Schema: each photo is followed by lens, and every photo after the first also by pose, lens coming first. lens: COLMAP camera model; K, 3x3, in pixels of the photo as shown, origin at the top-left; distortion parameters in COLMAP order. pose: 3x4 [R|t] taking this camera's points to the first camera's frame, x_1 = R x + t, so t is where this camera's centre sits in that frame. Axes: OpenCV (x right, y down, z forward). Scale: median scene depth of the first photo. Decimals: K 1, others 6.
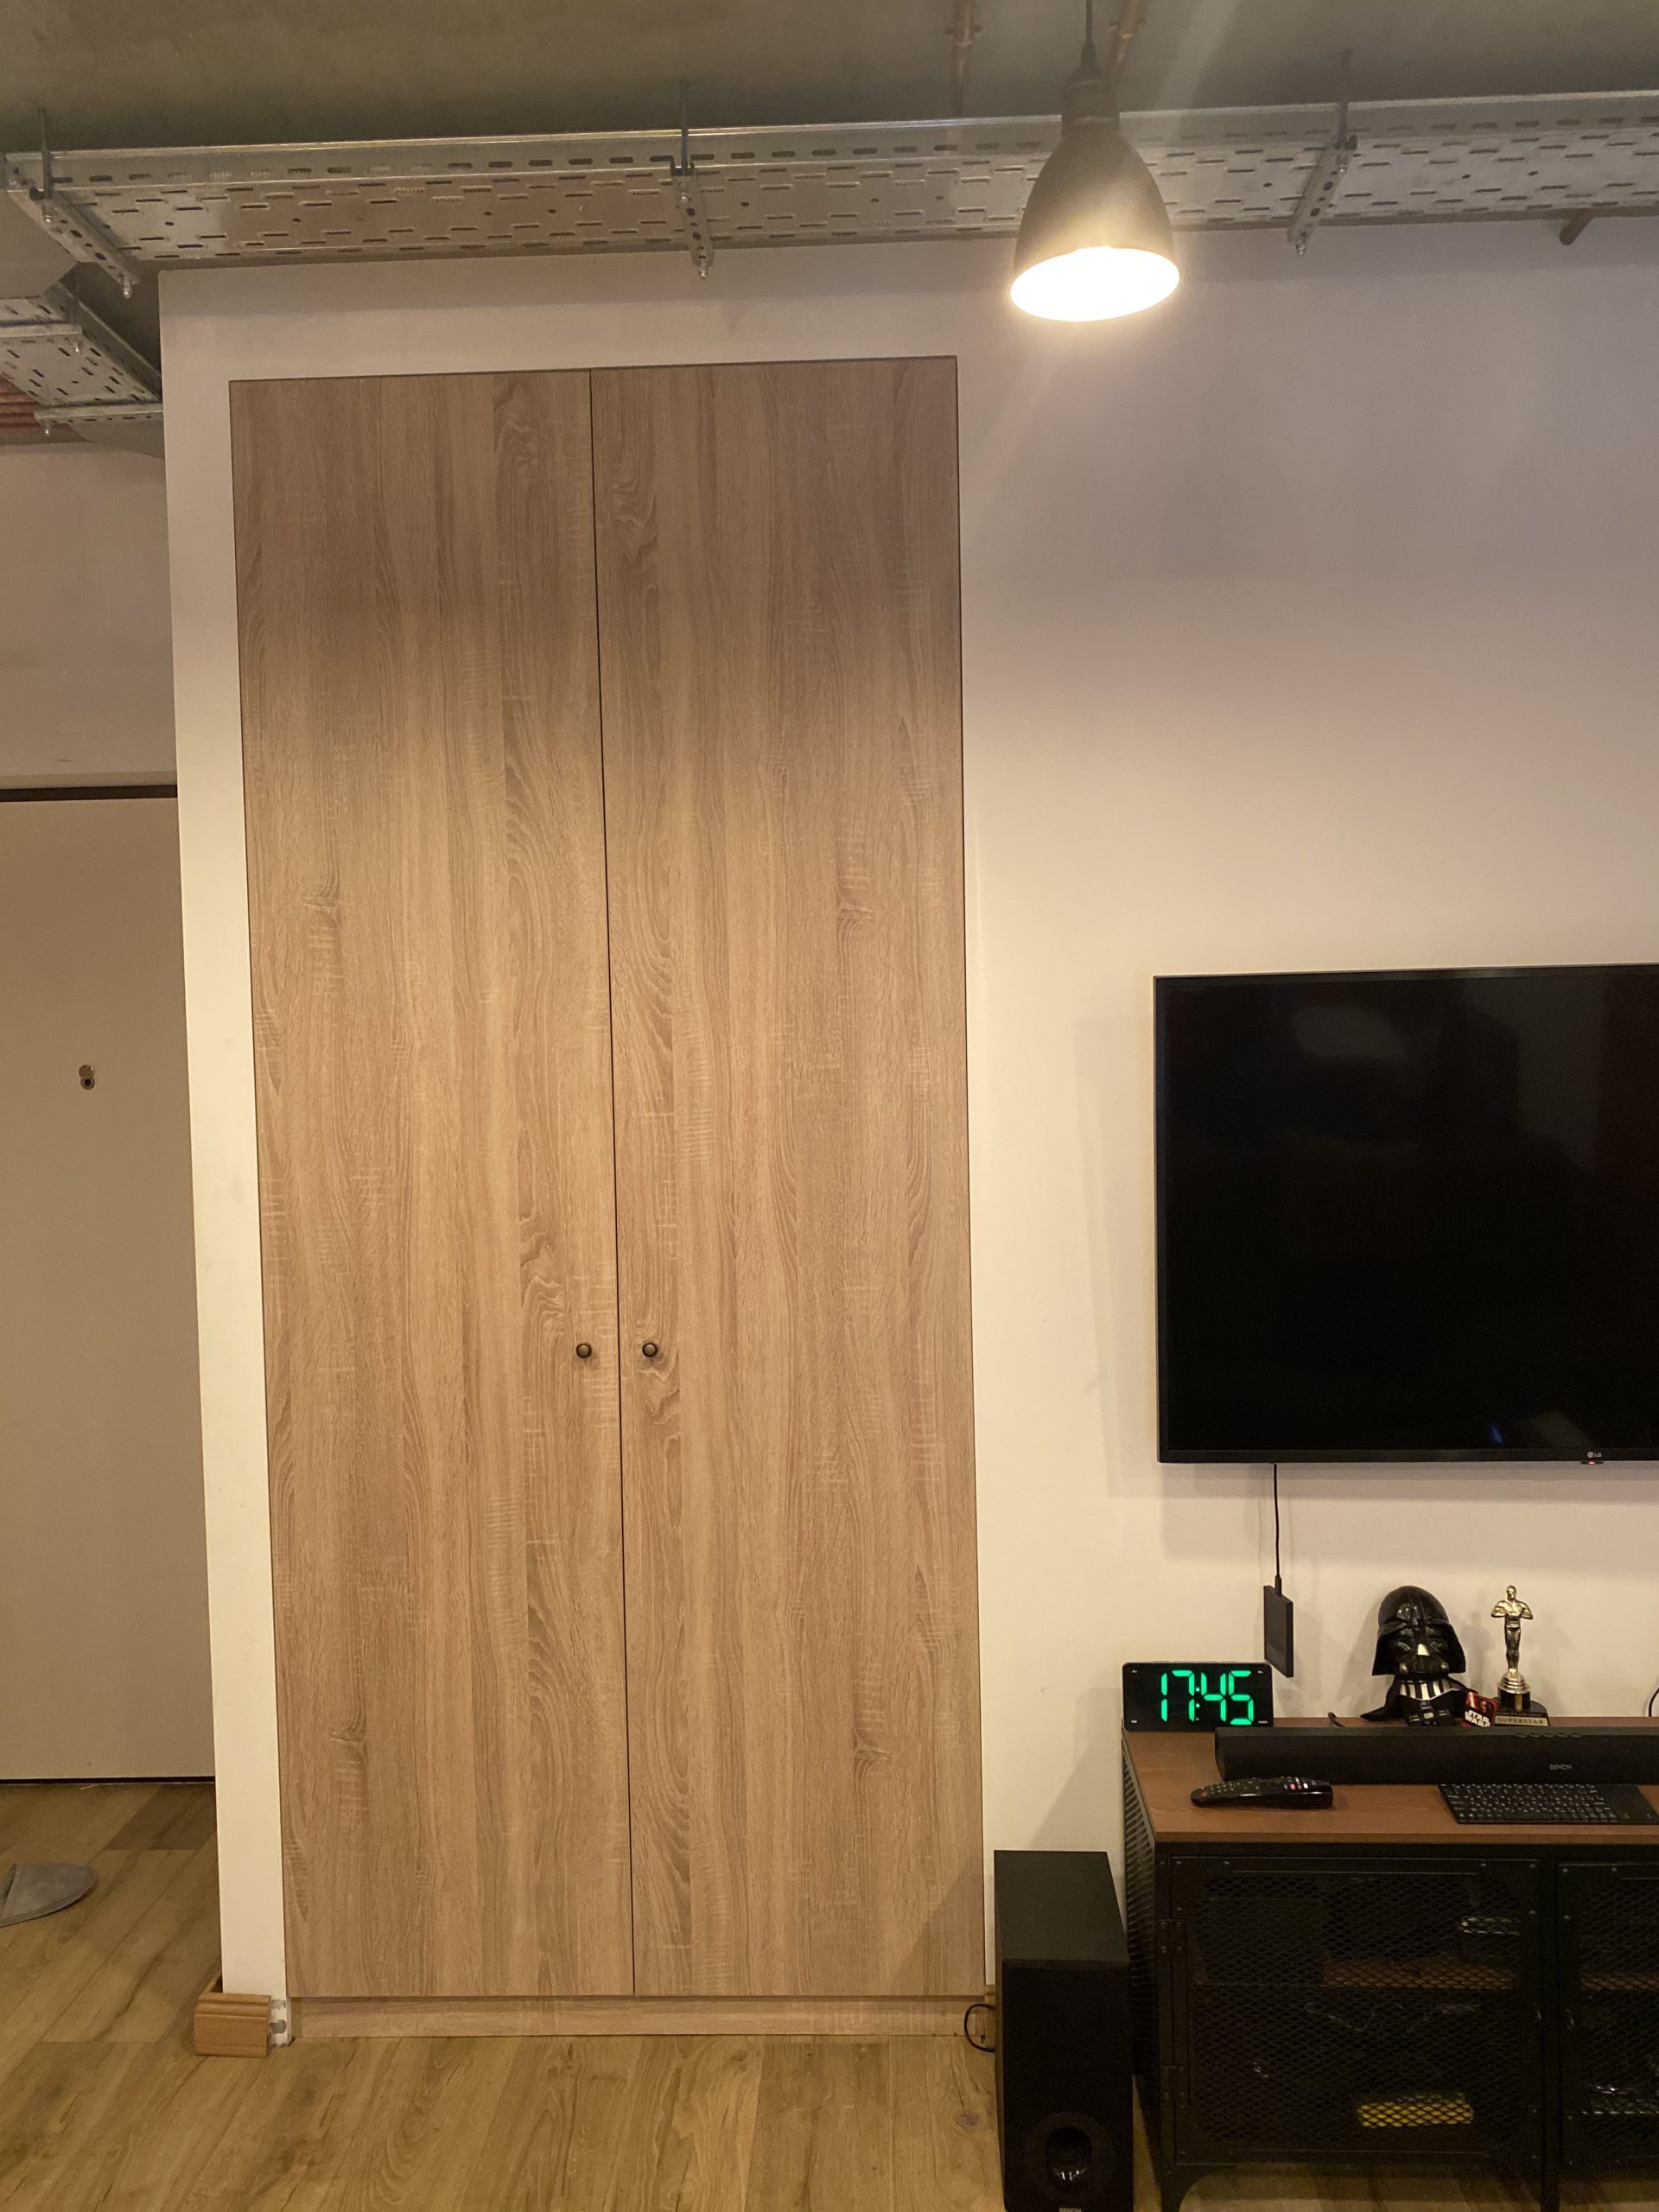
lens RADIAL K [[1706.8, 0, 829.5], [0, 1706.8, 1106.0], [0, 0, 1]] dist [0.157464, -0.002065]
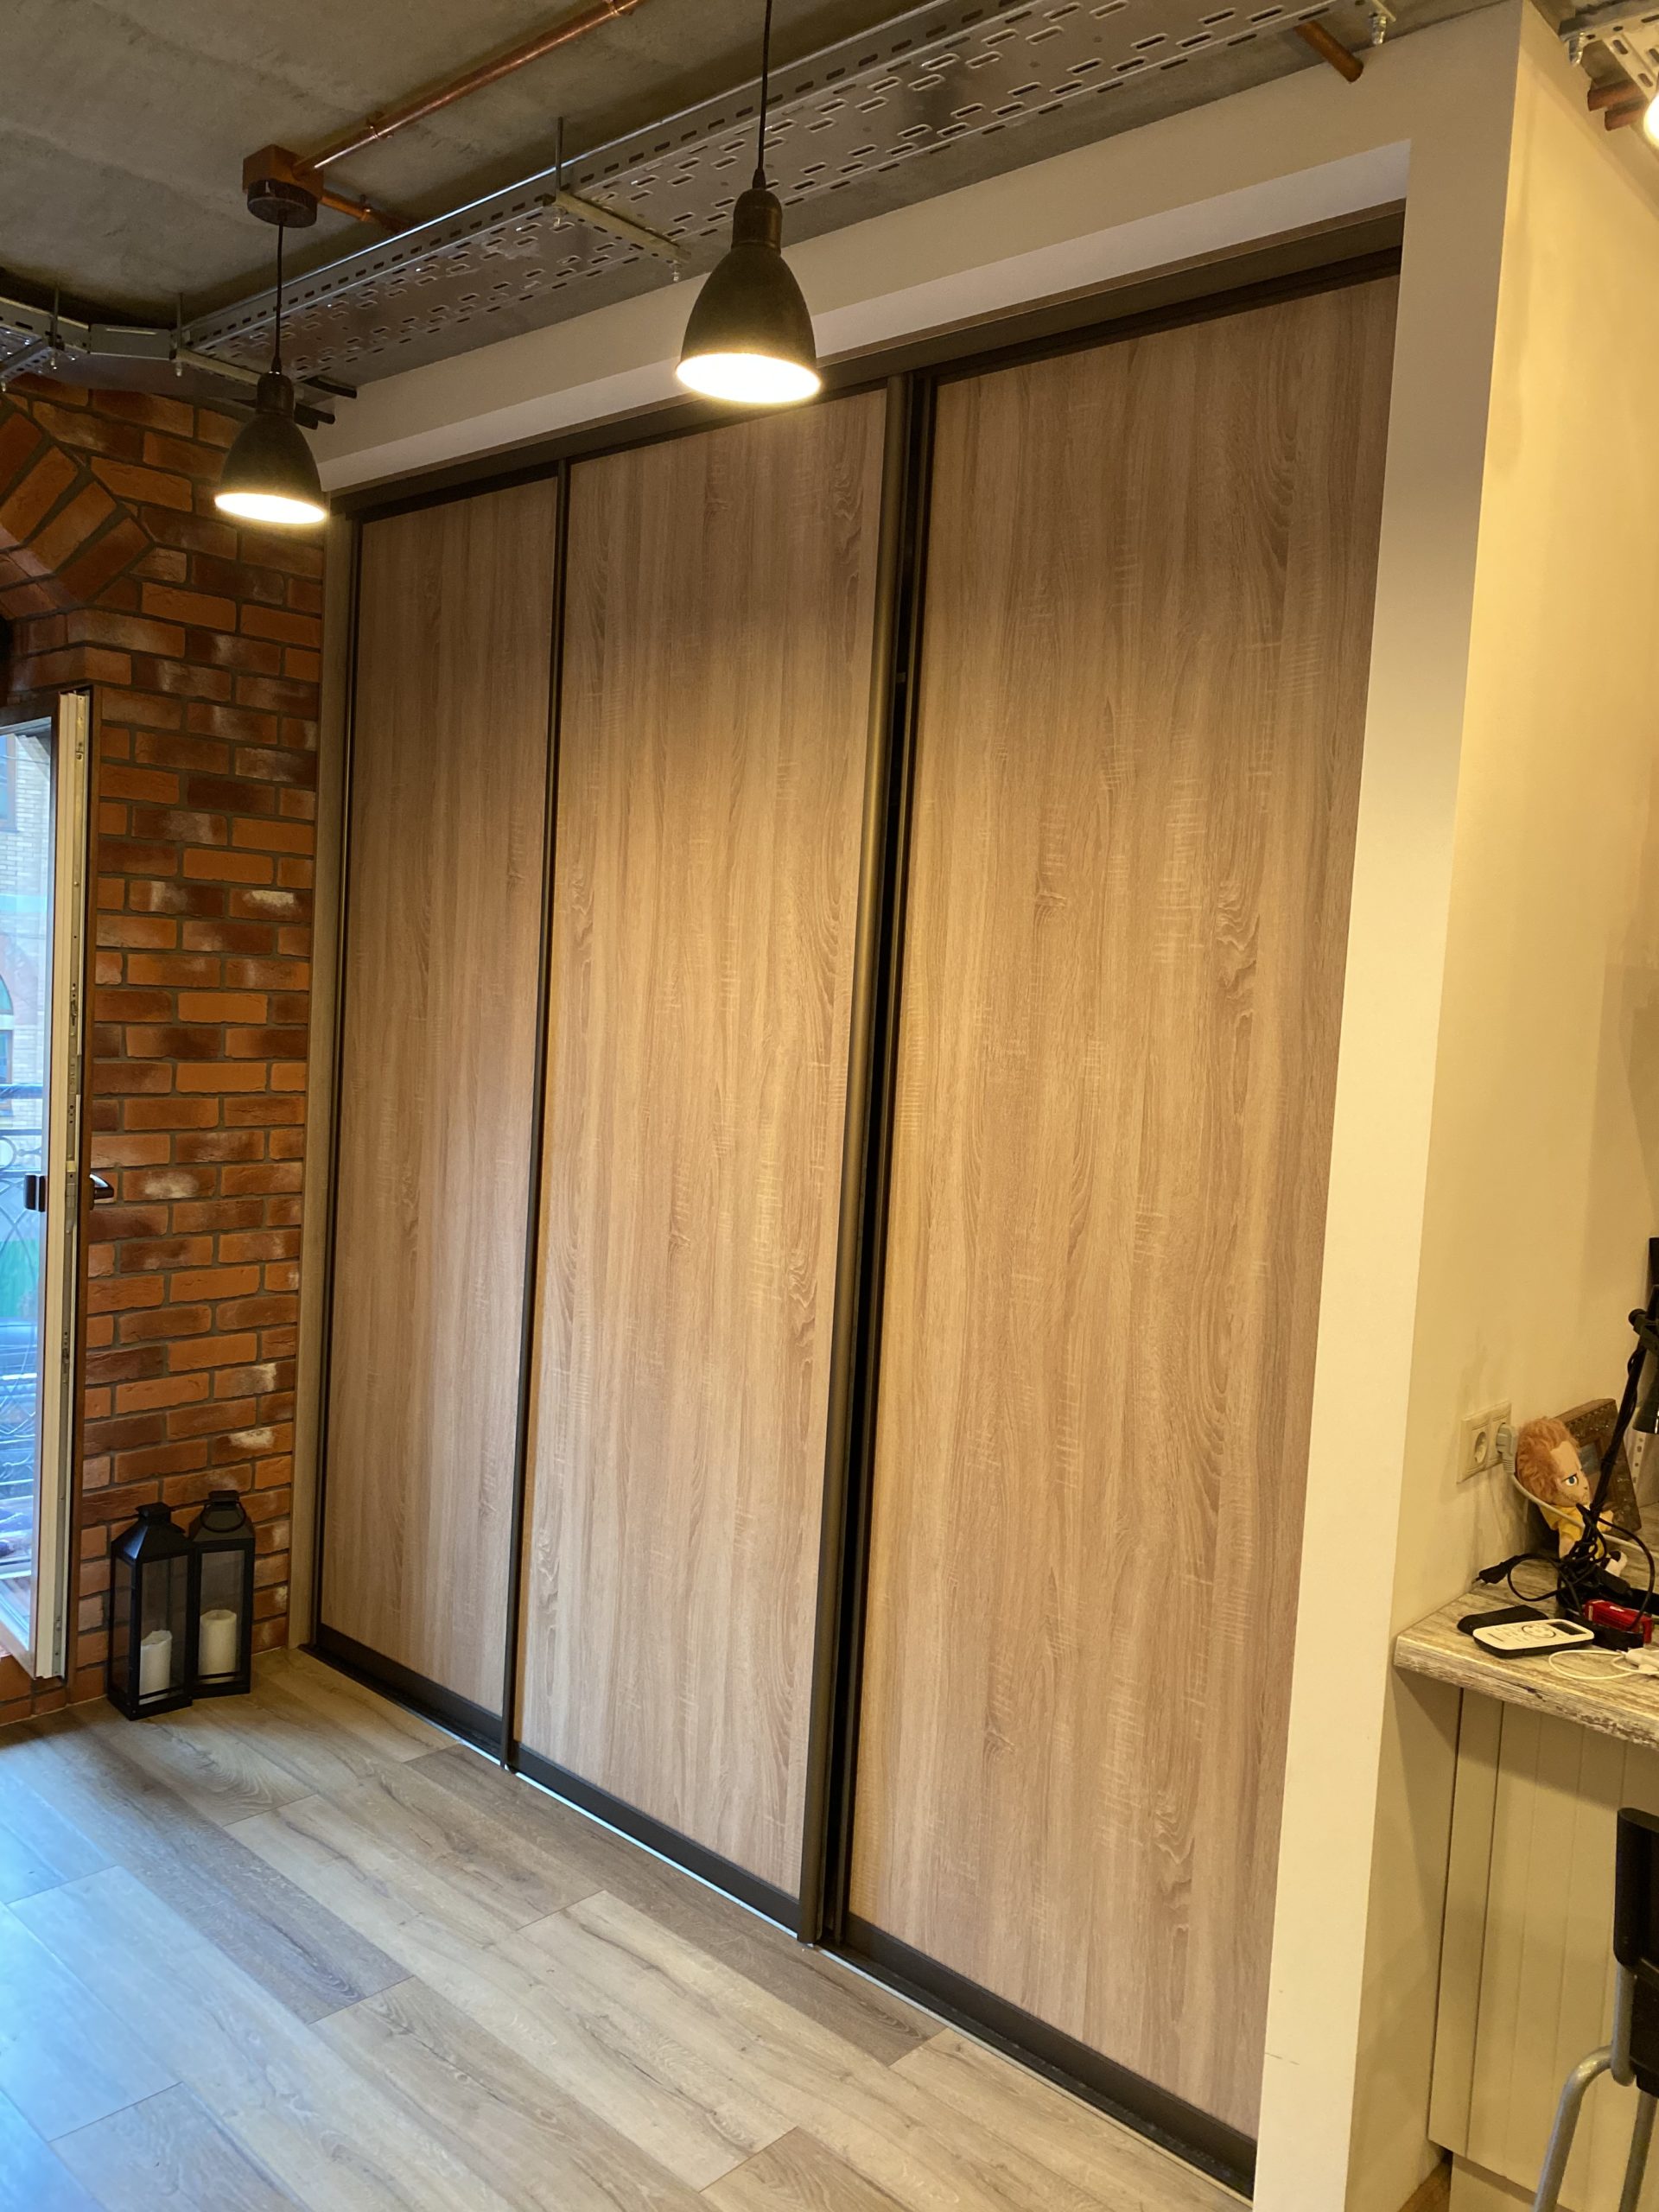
lens RADIAL K [[1706.8, 0, 829.5], [0, 1706.8, 1106.0], [0, 0, 1]] dist [0.157464, -0.002065]
pose [[0.762740, 0.110617, -0.637174, 0.555907], [-0.103792, 0.993429, 0.048220, -0.028824], [0.638322, 0.029354, 0.769210, 0.157603]]
